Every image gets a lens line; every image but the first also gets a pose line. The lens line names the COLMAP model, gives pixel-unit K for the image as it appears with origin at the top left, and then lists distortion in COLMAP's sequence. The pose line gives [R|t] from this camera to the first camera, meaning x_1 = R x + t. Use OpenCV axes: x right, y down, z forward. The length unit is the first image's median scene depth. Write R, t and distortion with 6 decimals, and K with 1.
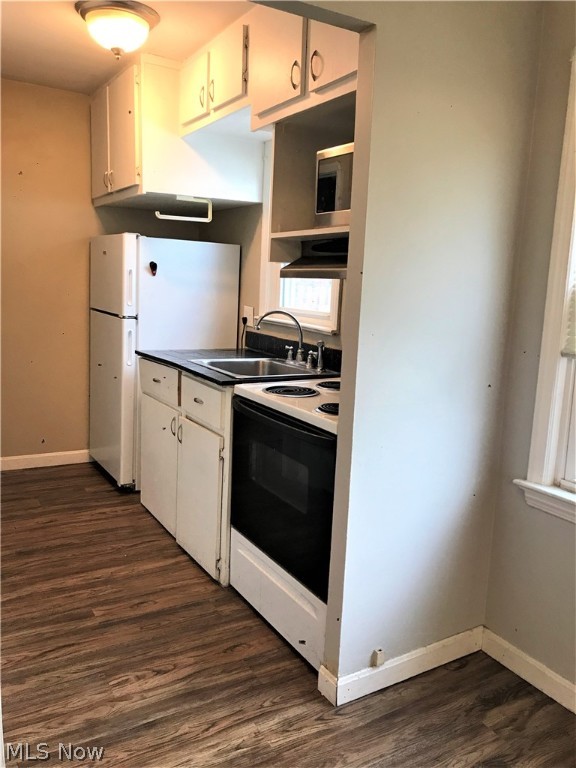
lens RADIAL K [[627.6, 0, 291.9], [0, 627.6, 384.0], [0, 0, 1]] dist [0.009198, -0.002423]
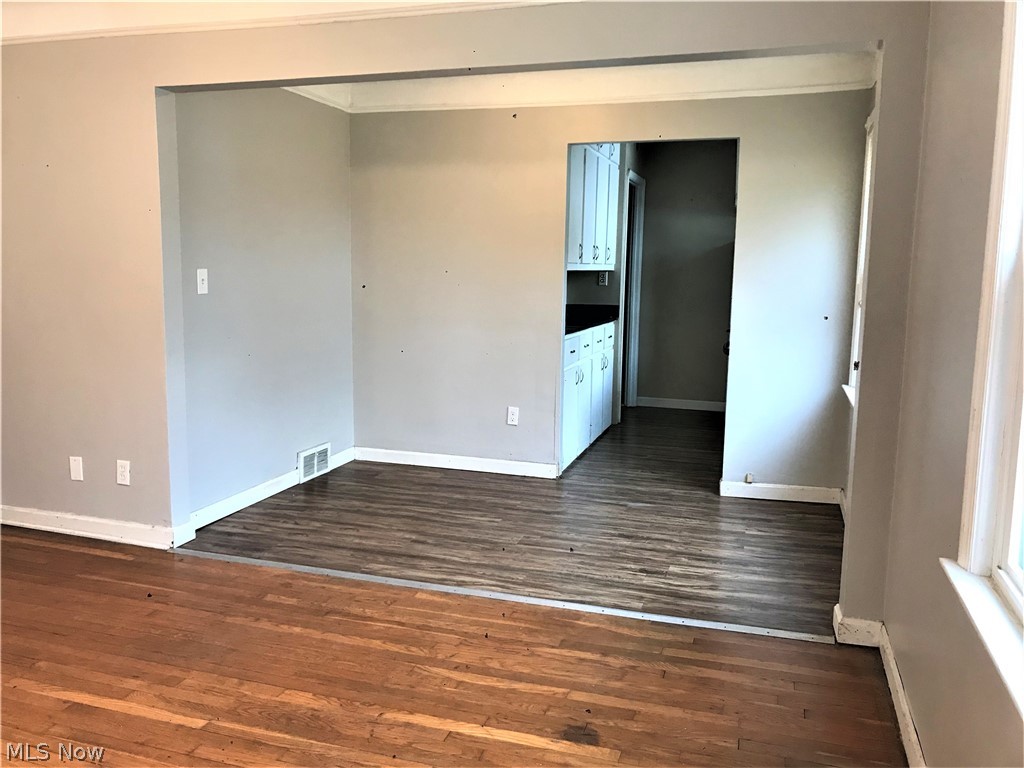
lens RADIAL K [[836.8, 0, 511.1], [0, 836.8, 379.1], [0, 0, 1]] dist [0.009198, -0.002423]
pose [[0.667912, 0.065635, -0.741341, 1.322484], [-0.106117, 0.994325, -0.007574, 0.235861], [0.736637, 0.083728, 0.671086, -1.012912]]
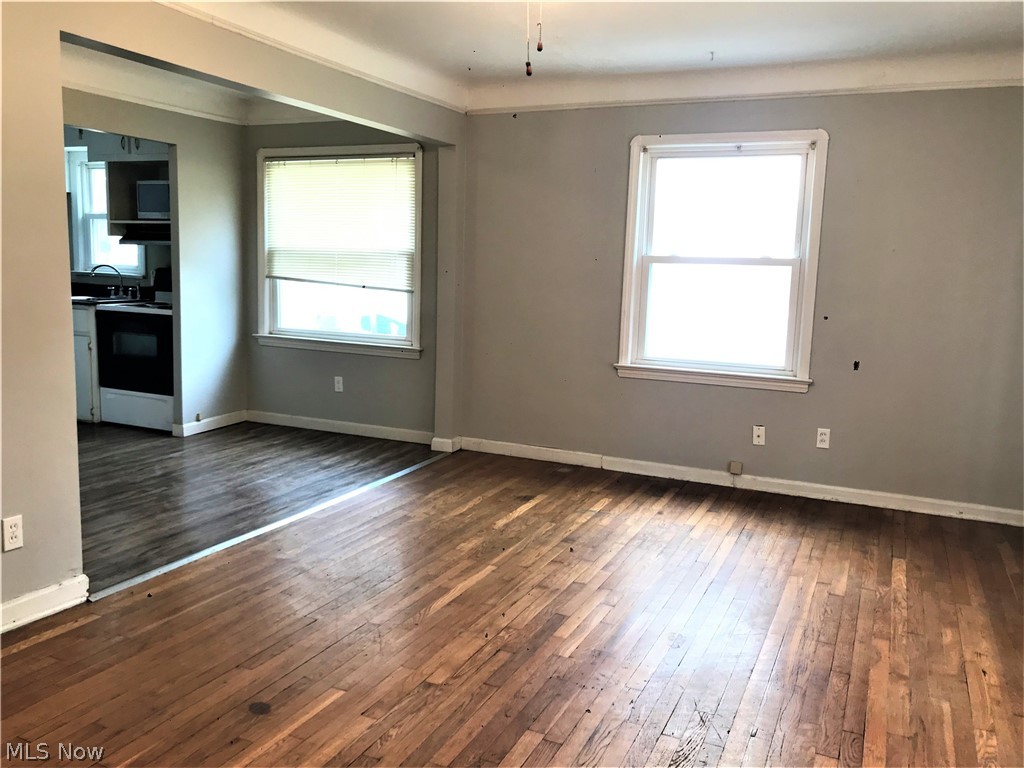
lens RADIAL K [[836.8, 0, 507.4], [0, 836.8, 373.2], [0, 0, 1]] dist [0.009198, -0.002423]
pose [[0.821205, -0.095655, 0.562558, -0.579558], [0.100669, 0.994673, 0.022176, 0.306264], [-0.561683, 0.038421, 0.826460, -1.922263]]
